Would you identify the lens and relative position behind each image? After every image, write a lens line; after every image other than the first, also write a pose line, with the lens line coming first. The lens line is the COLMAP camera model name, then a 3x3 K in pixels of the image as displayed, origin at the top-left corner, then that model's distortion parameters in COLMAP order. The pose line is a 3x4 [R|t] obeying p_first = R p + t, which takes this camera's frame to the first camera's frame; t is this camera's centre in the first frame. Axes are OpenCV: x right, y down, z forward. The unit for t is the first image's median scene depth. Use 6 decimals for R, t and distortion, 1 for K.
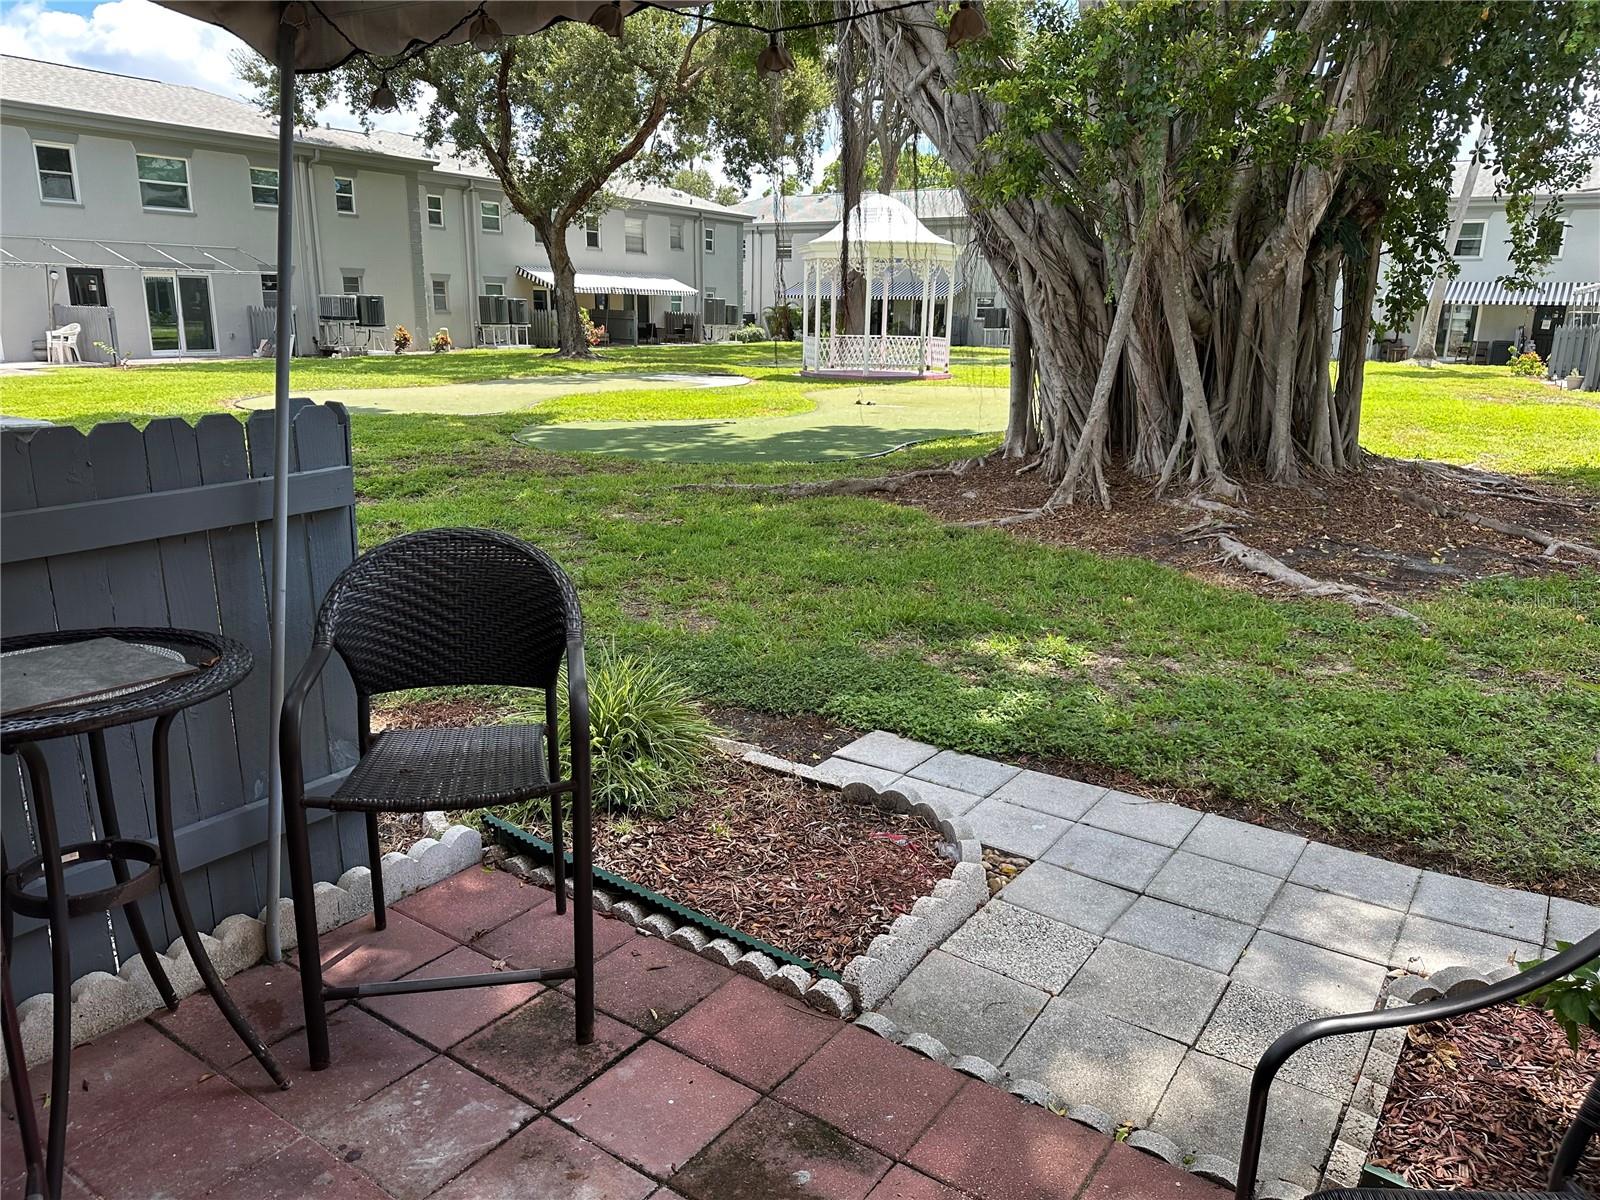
lens RADIAL K [[1117.6, 0, 810.1], [0, 1117.6, 606.3], [0, 0, 1]] dist [0.043978, -0.034834]
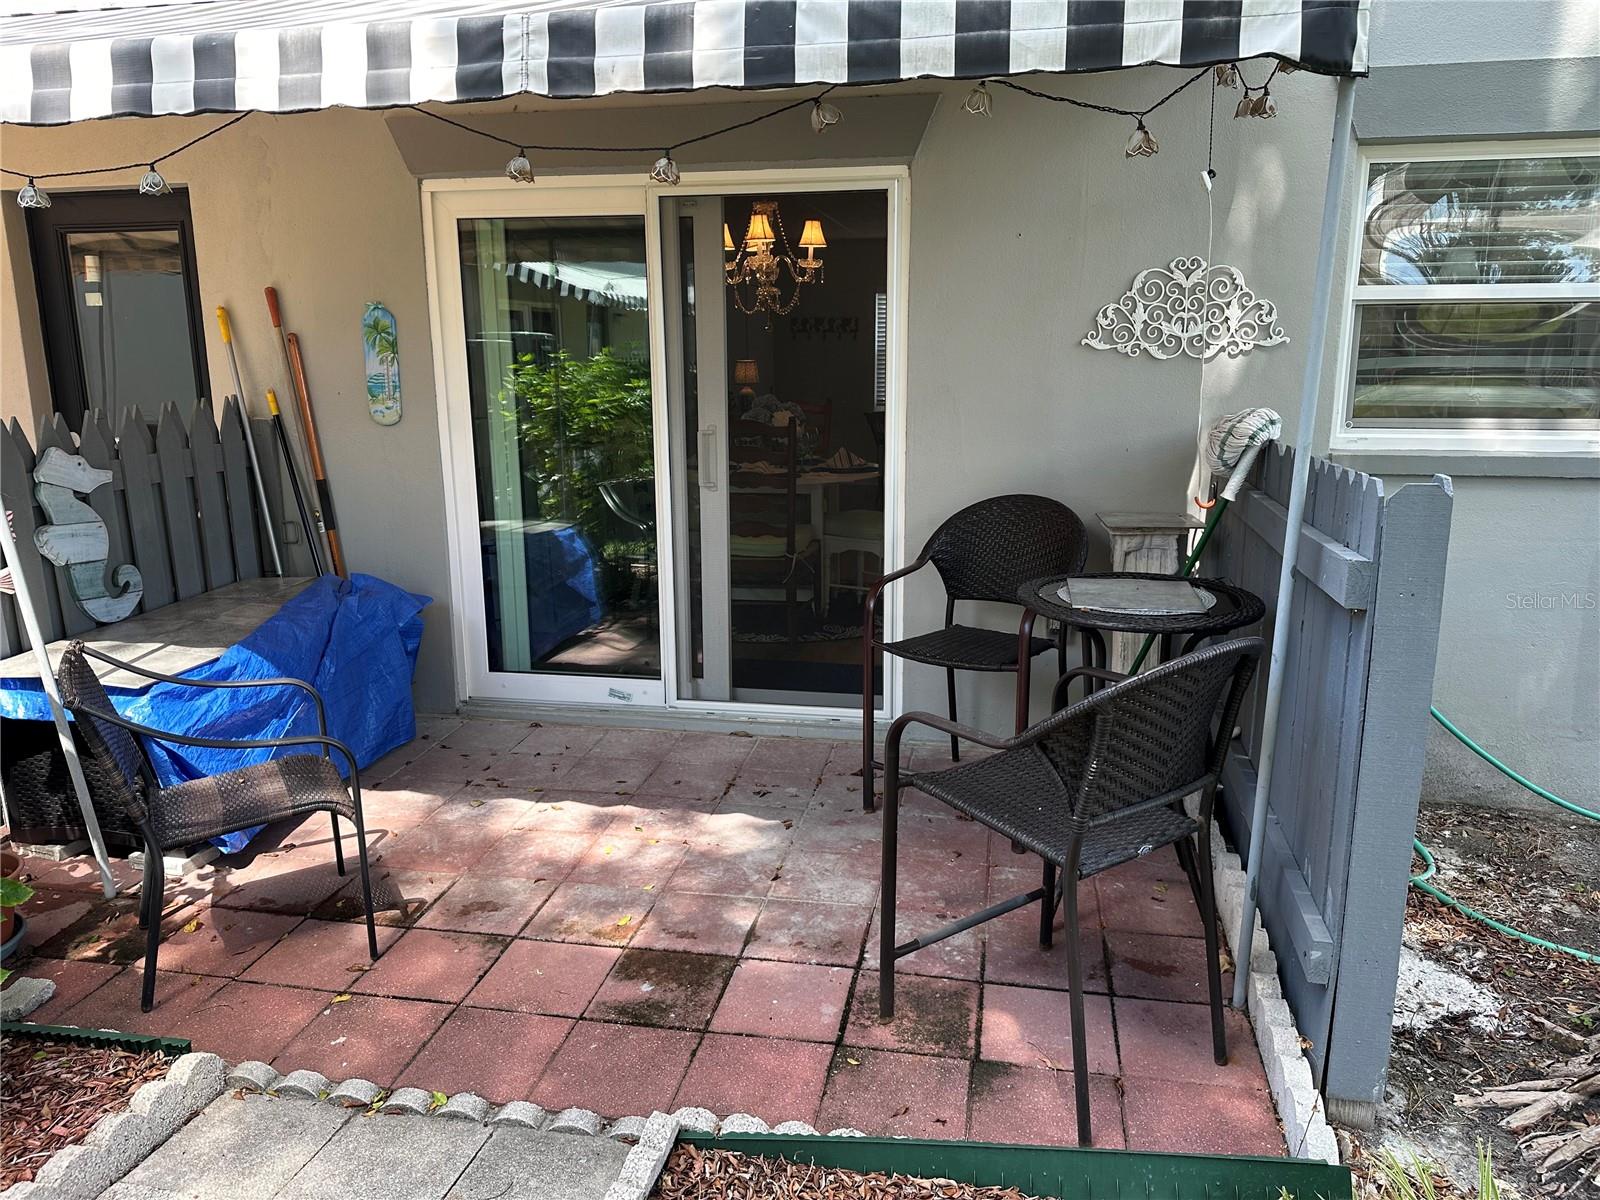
lens RADIAL K [[1117.6, 0, 802.6], [0, 1117.6, 598.2], [0, 0, 1]] dist [0.043978, -0.034834]
pose [[-0.918223, 0.075532, -0.388794, 0.277217], [-0.112170, 0.891862, 0.438178, -0.464933], [0.379847, 0.445957, -0.810456, 1.744251]]
